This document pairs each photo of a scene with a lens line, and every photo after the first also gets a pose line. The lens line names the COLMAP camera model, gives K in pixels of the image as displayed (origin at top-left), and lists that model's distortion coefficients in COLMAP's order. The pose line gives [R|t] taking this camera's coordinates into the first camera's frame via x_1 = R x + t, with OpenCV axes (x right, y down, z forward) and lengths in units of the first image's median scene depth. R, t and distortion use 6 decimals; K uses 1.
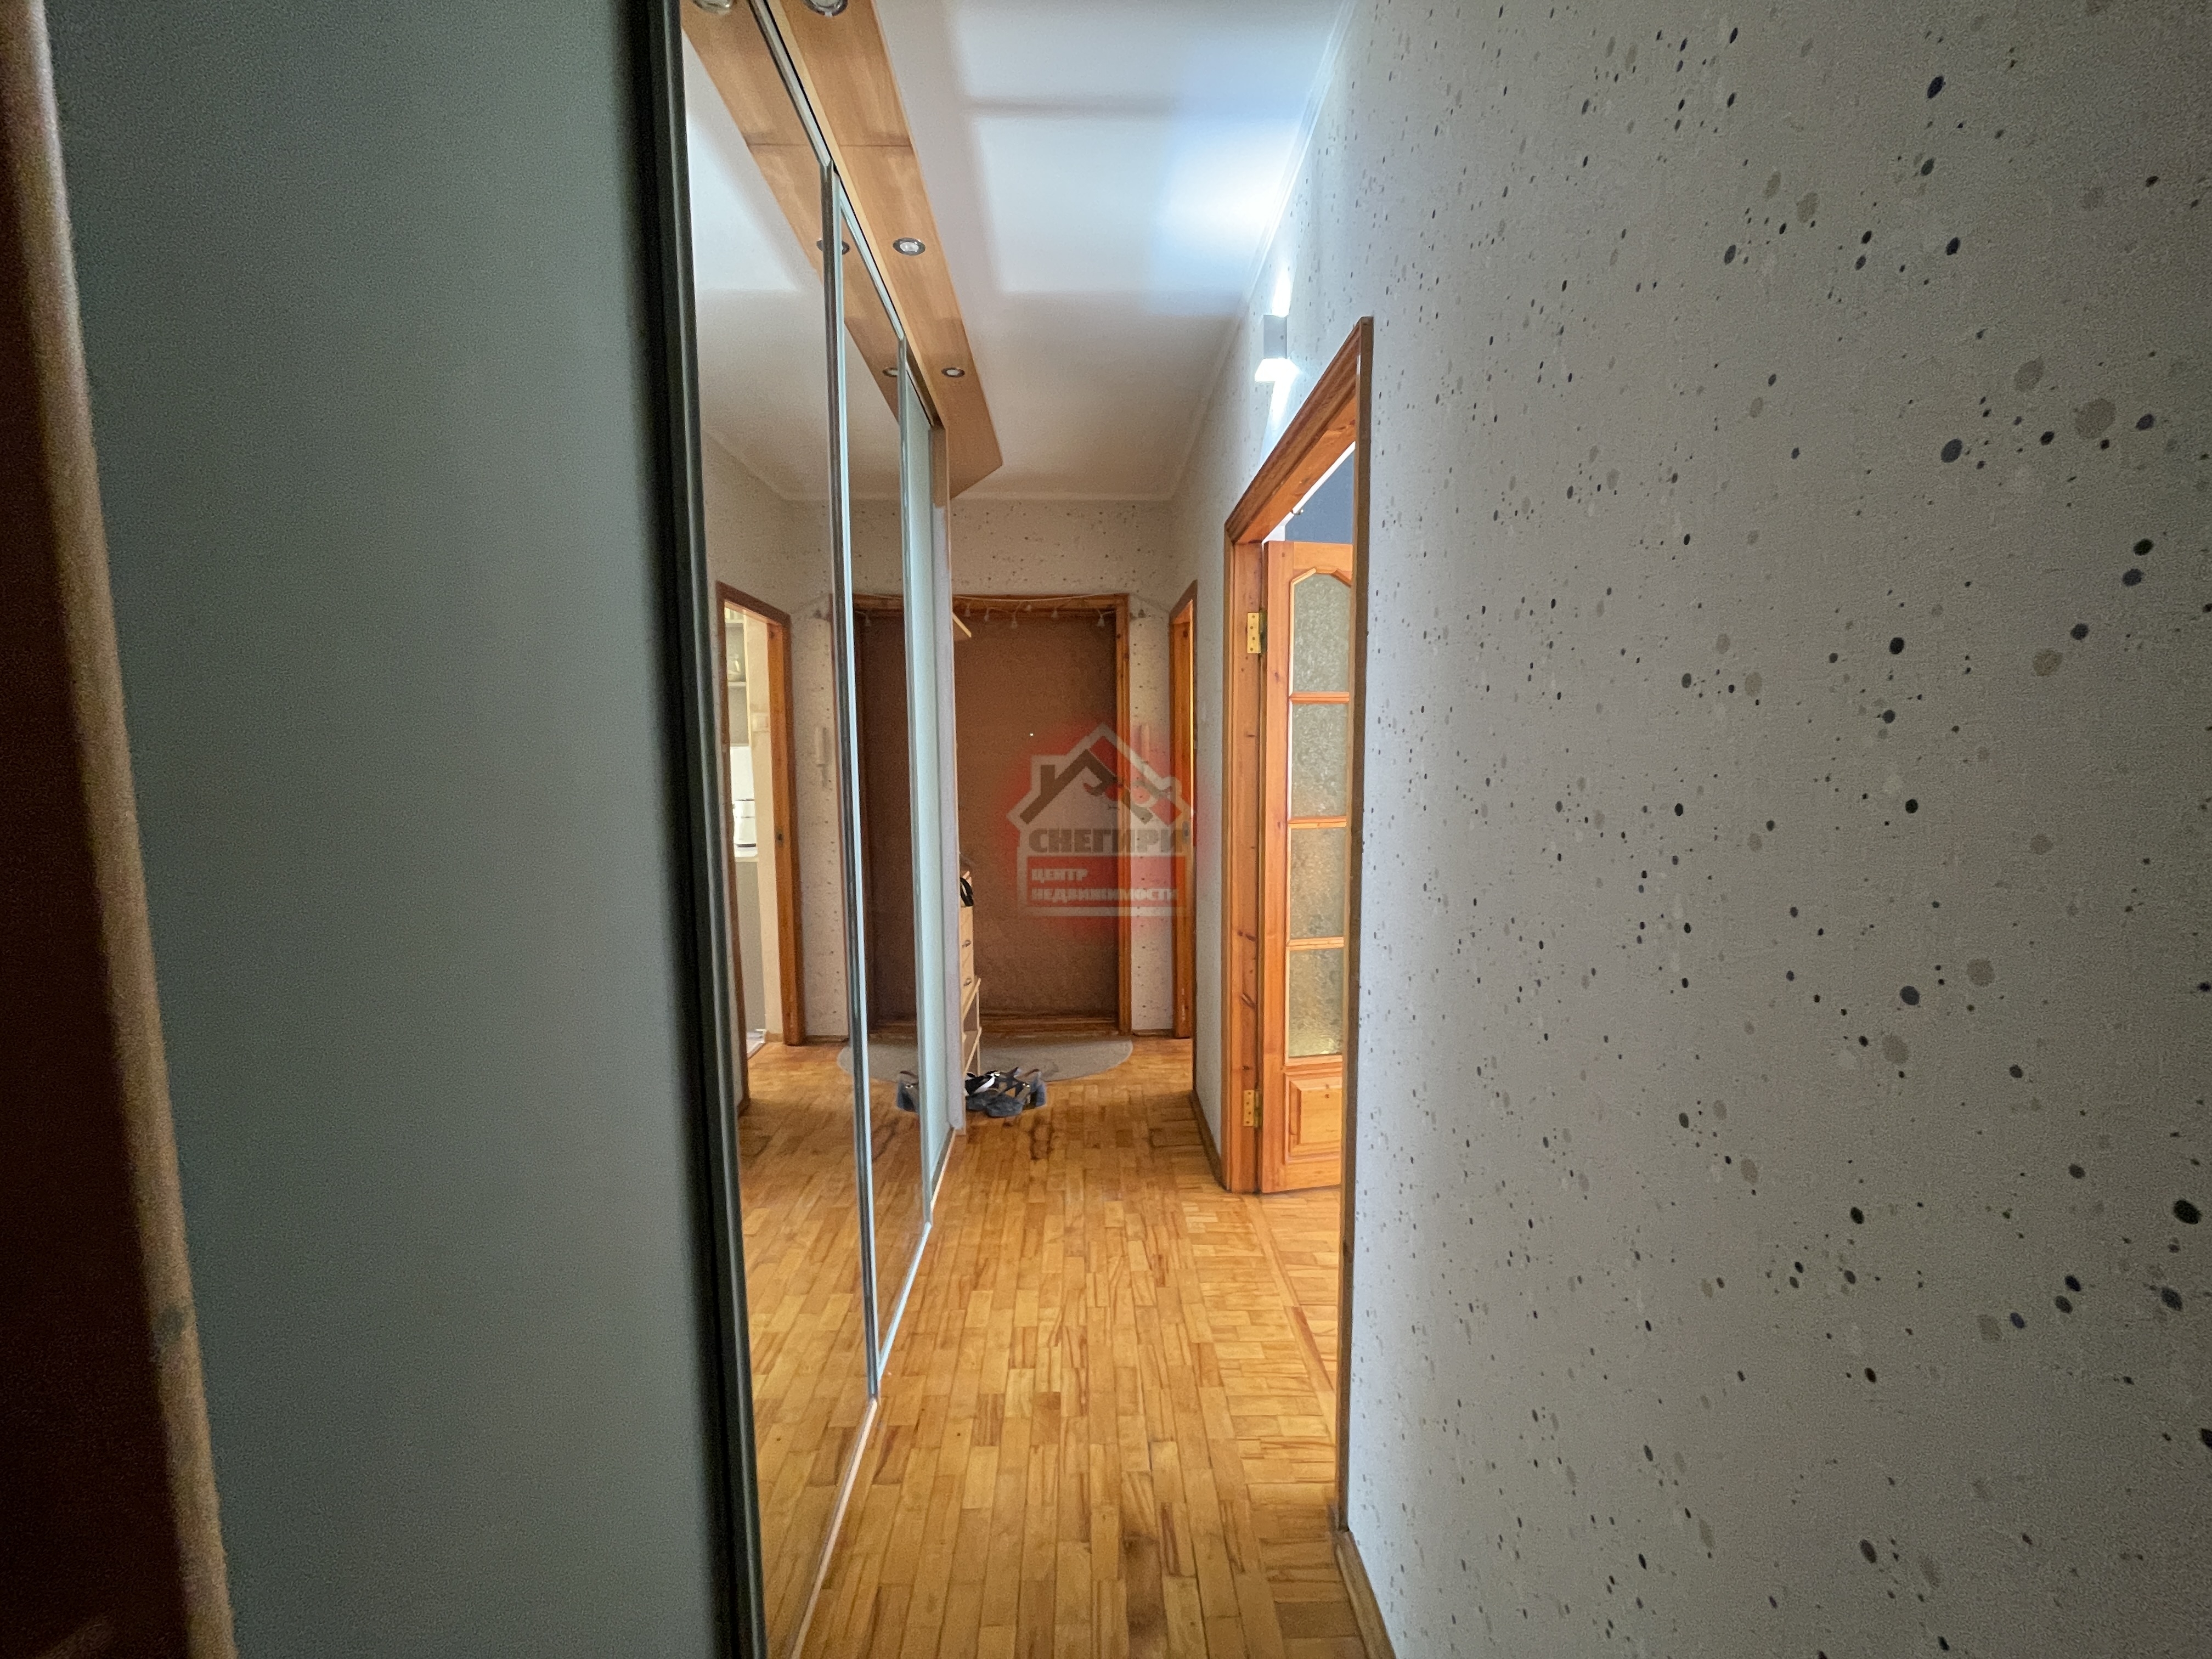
lens RADIAL K [[890.4, 0, 1097.4], [0, 890.4, 841.5], [0, 0, 1]] dist [-0.002446, 0.000939]
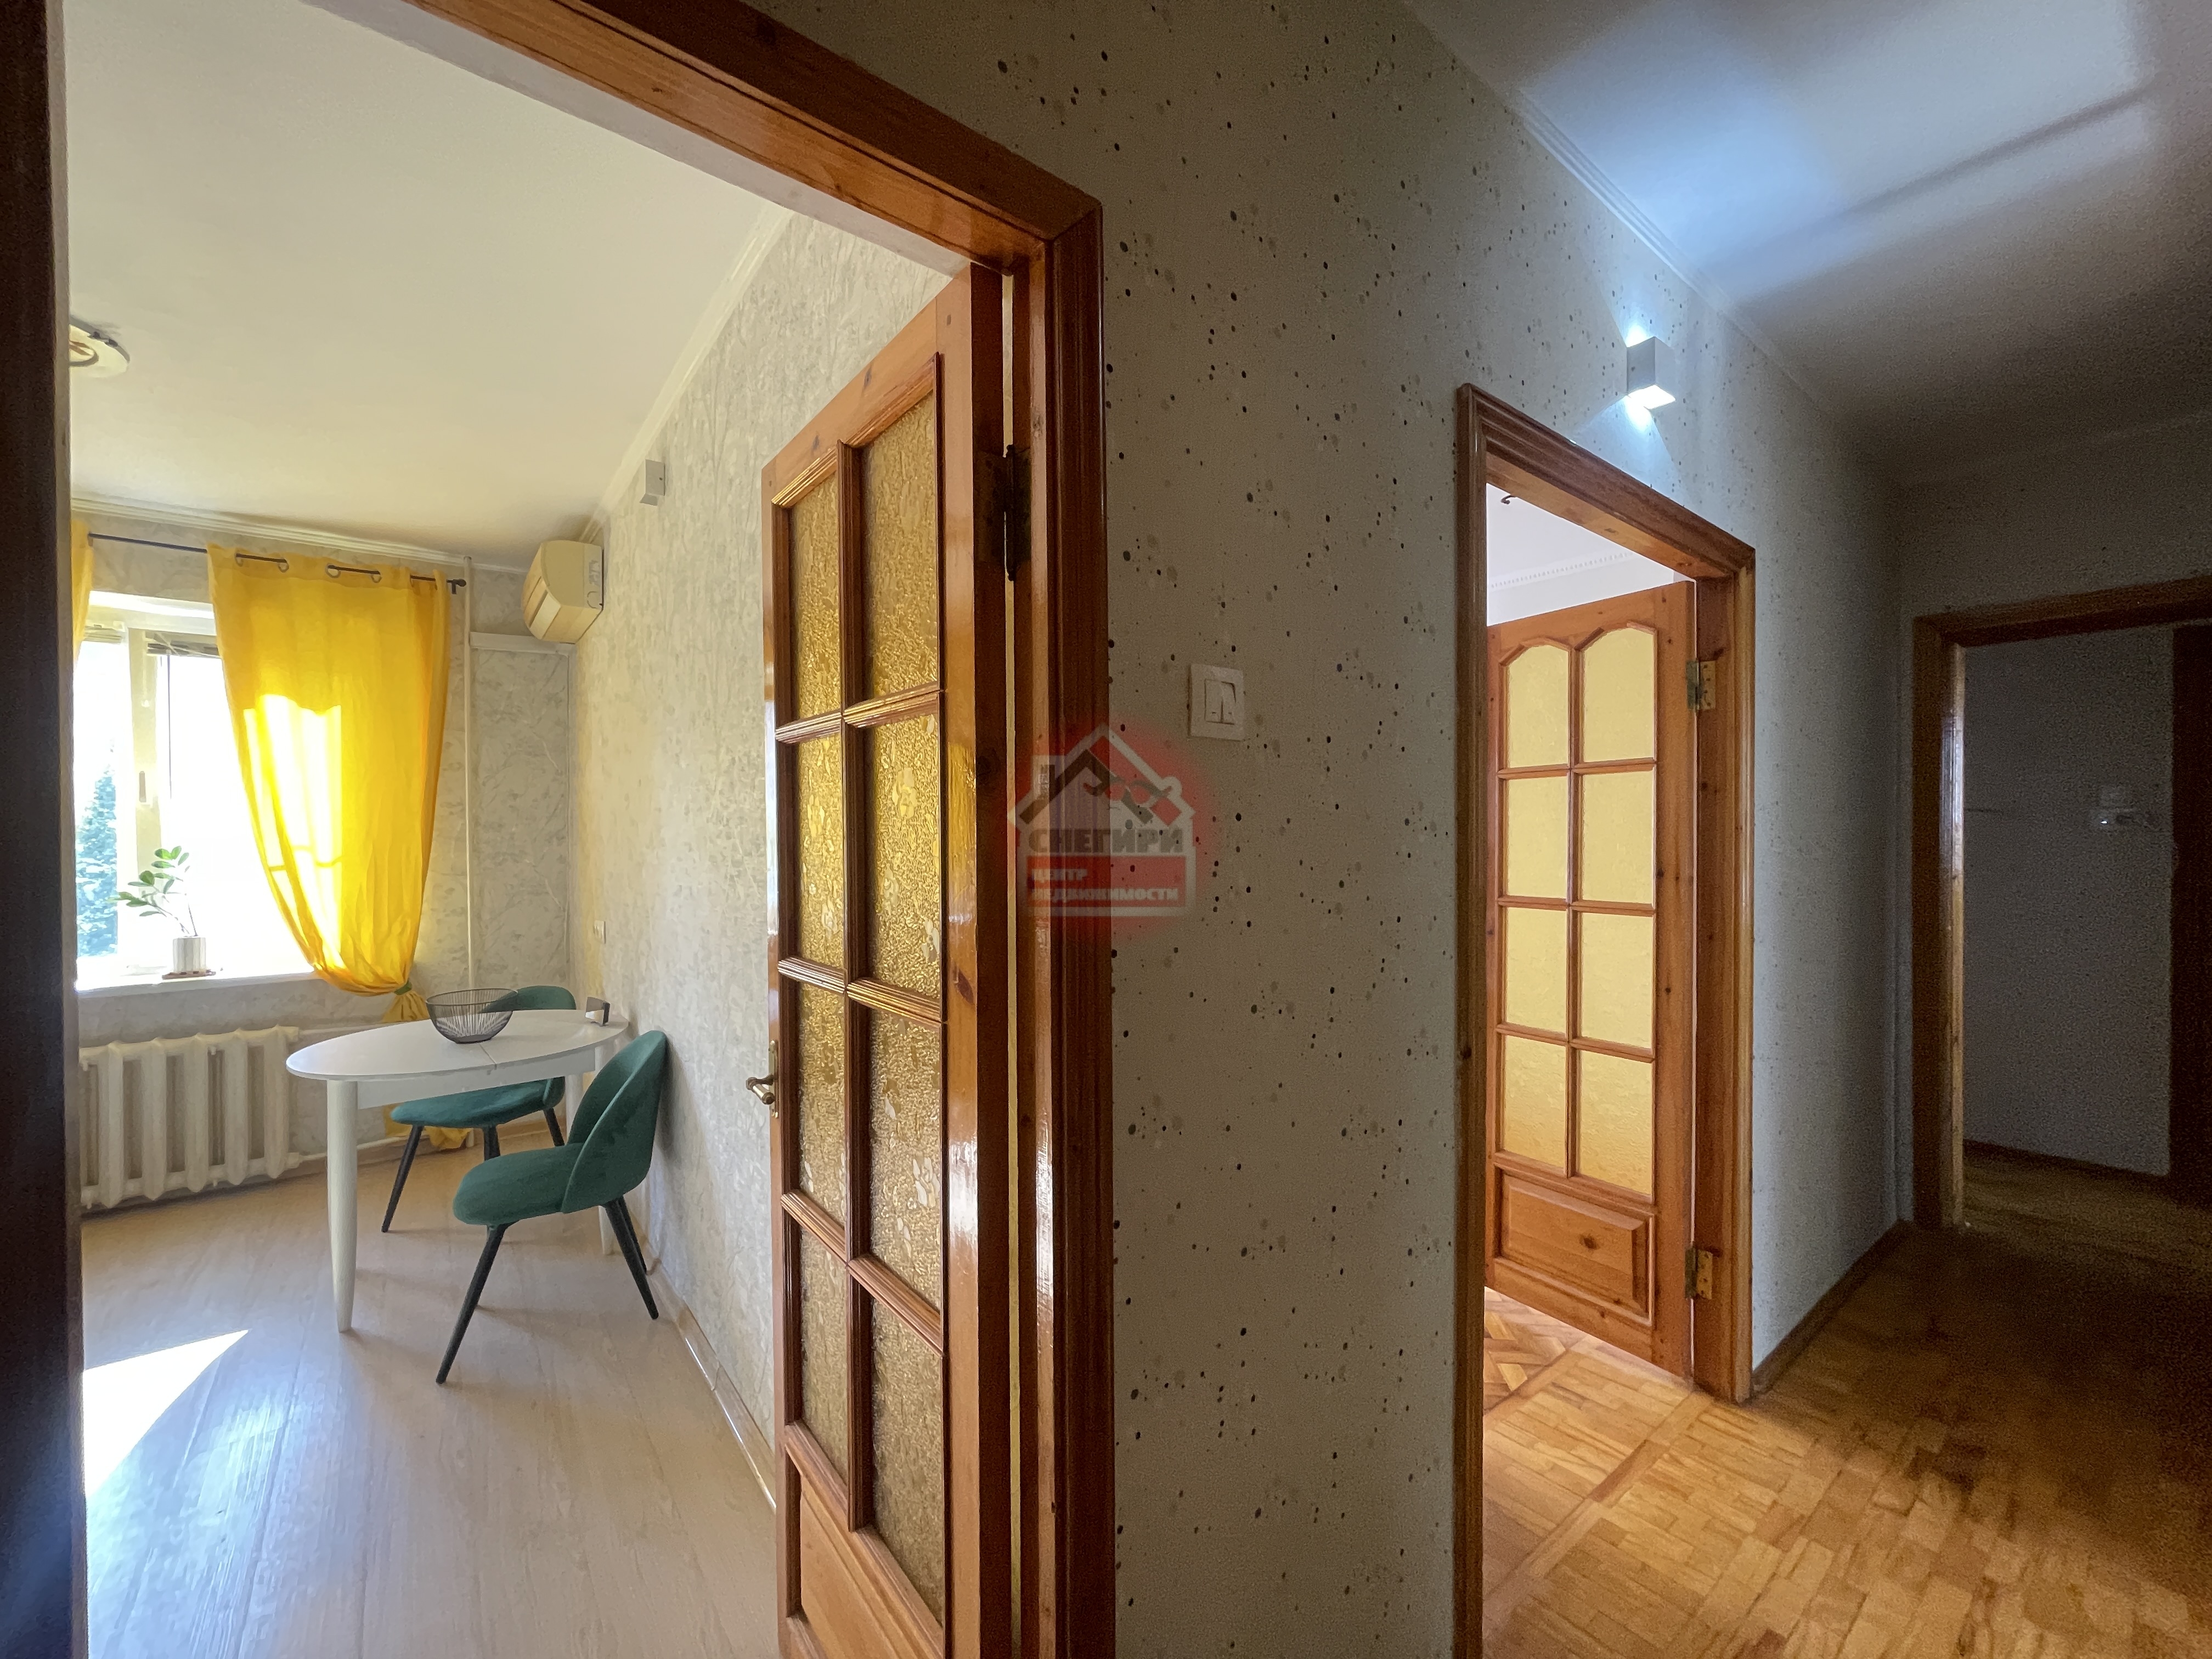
lens RADIAL K [[890.4, 0, 1113.6], [0, 890.4, 832.5], [0, 0, 1]] dist [-0.002446, 0.000939]
pose [[-0.596661, 0.003937, 0.802483, -0.145496], [0.084359, 0.994755, 0.057841, -0.149599], [-0.798047, 0.102208, -0.593864, 1.506843]]
